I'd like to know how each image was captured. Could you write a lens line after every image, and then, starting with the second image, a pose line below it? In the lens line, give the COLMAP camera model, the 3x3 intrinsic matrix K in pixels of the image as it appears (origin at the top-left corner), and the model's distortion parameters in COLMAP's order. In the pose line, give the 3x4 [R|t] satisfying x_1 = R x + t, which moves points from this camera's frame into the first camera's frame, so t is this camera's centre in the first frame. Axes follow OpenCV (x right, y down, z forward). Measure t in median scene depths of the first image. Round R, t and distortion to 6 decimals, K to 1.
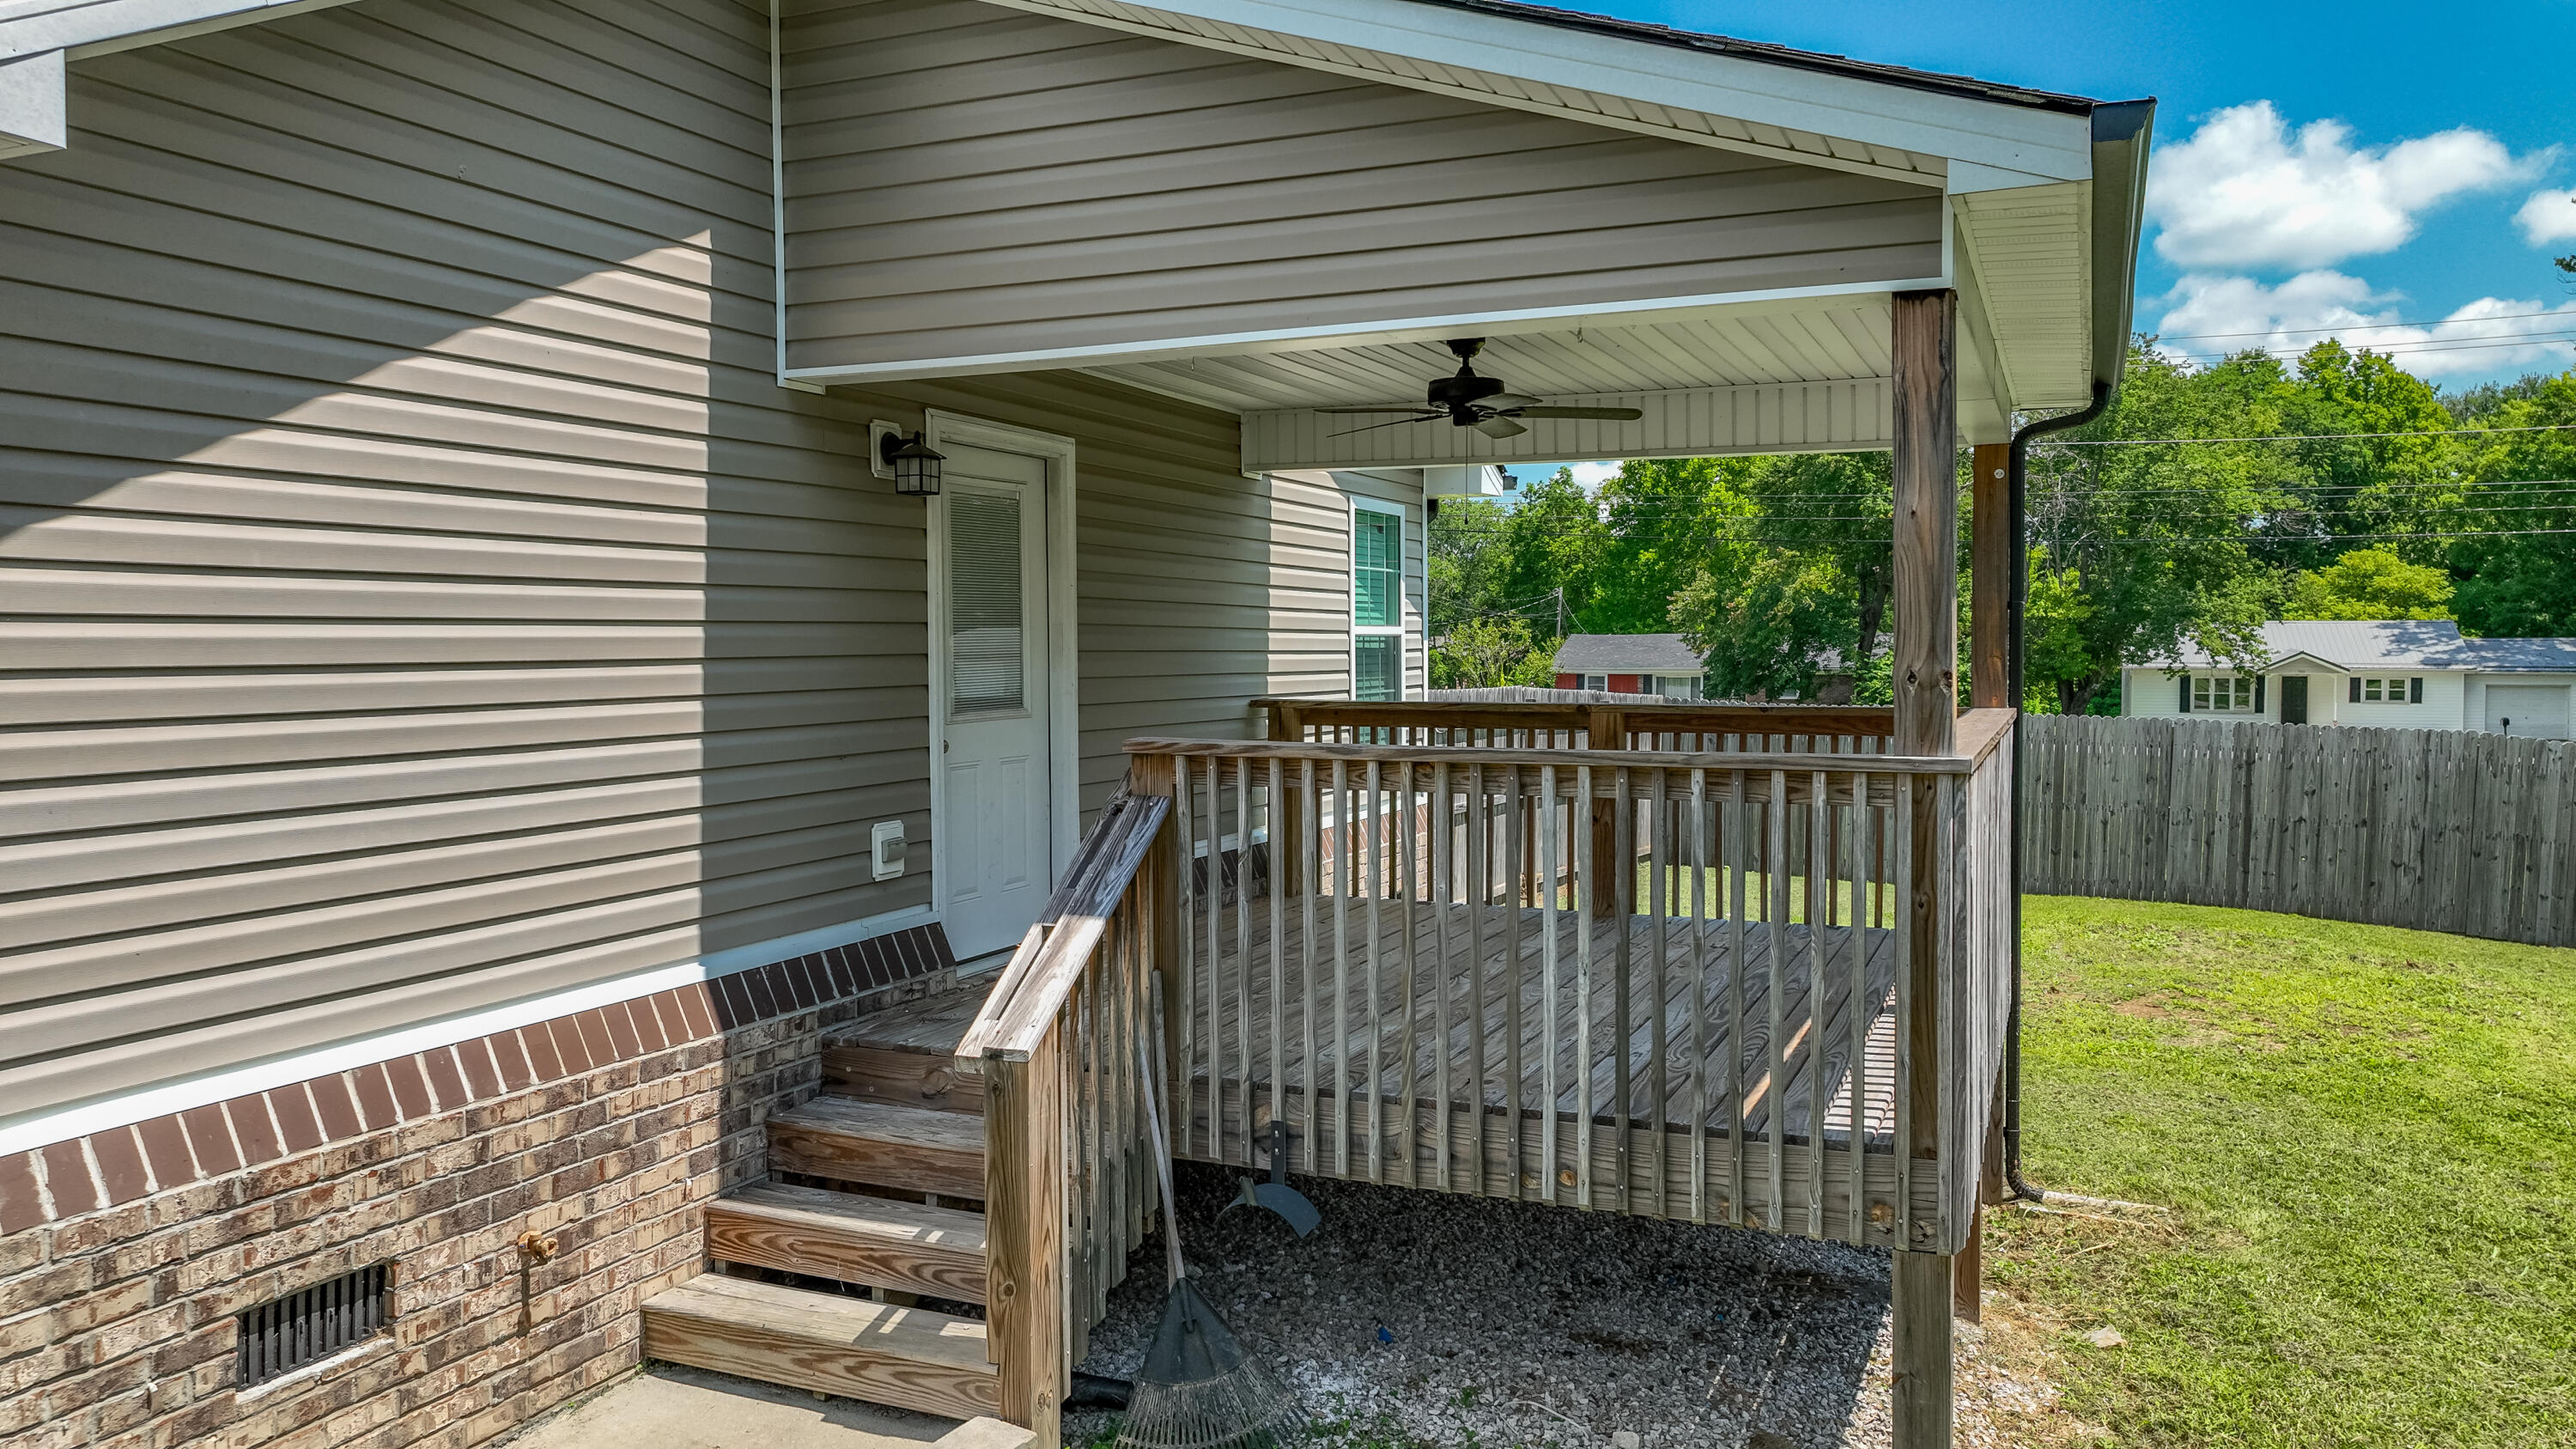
lens RADIAL K [[1845.1, 0, 1349.5], [0, 1845.1, 726.6], [0, 0, 1]] dist [0.006988, 0.003829]
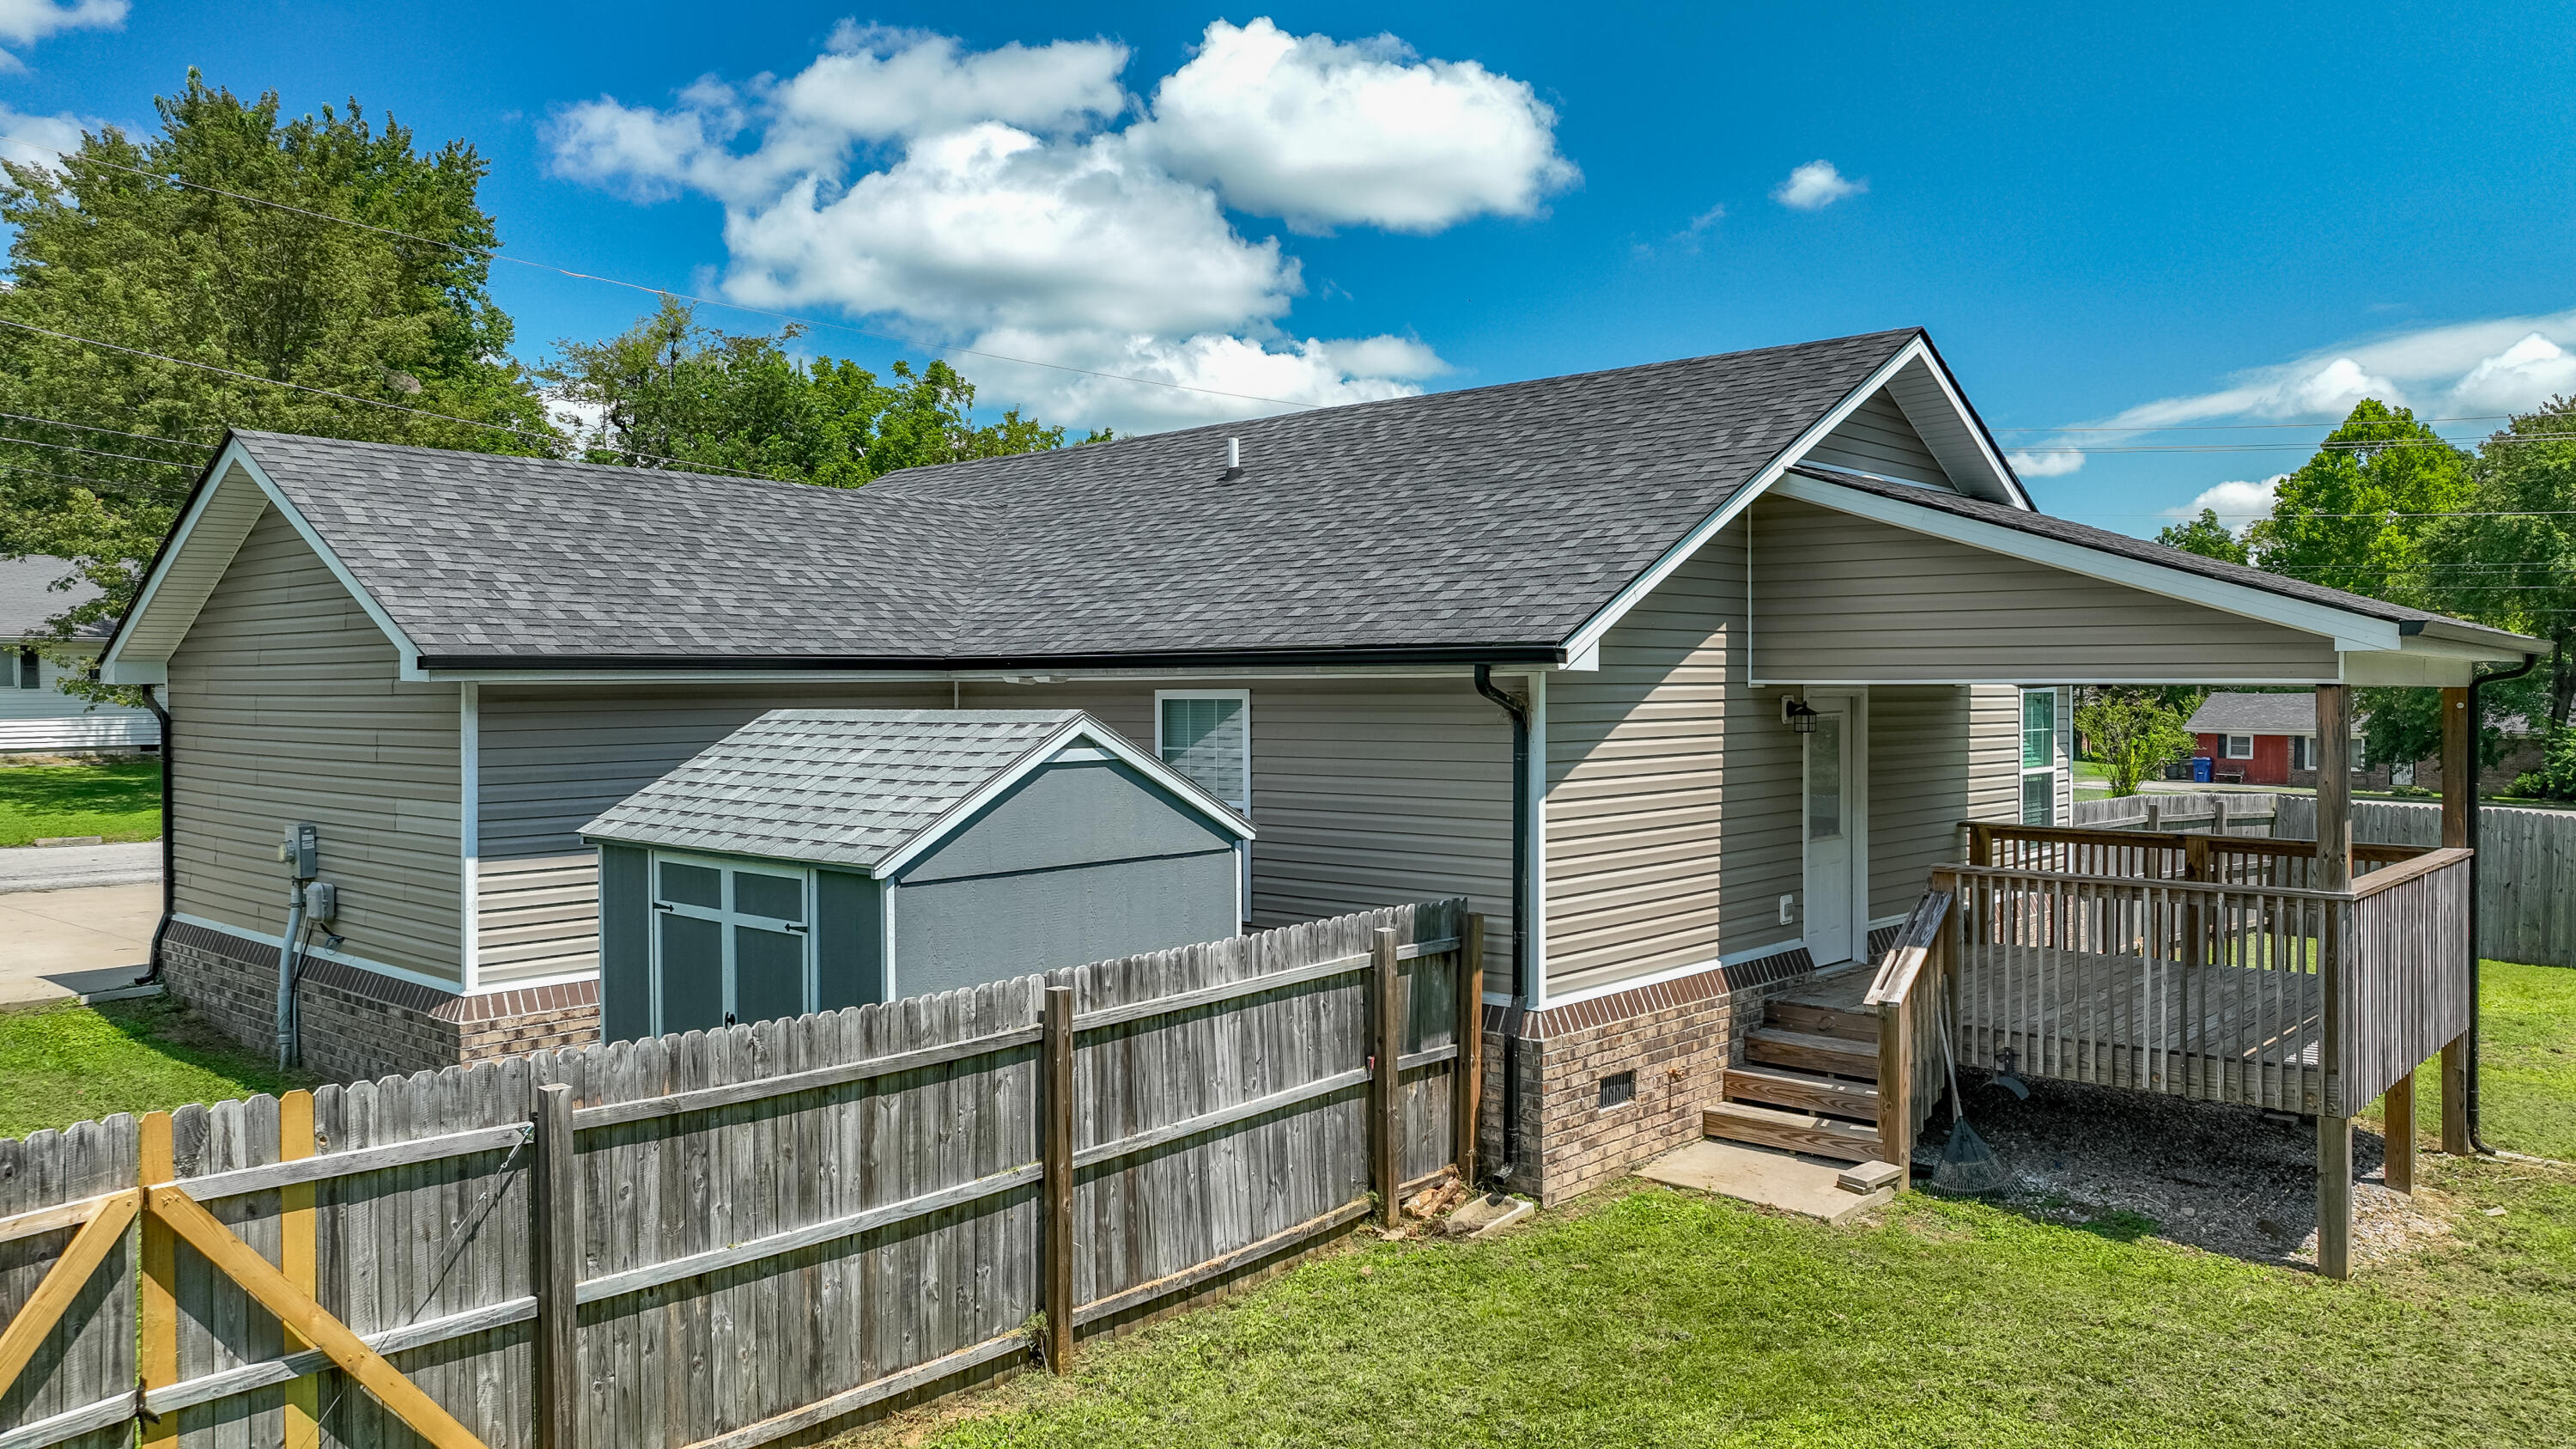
lens RADIAL K [[1813.5, 0, 1288.0], [0, 1813.5, 724.5], [0, 0, 1]] dist [0.002461, -0.001010]
pose [[0.937800, 0.007320, -0.347099, -0.095001], [-0.015359, 0.999674, -0.020414, -0.105090], [0.346837, 0.024475, 0.937606, -1.276939]]
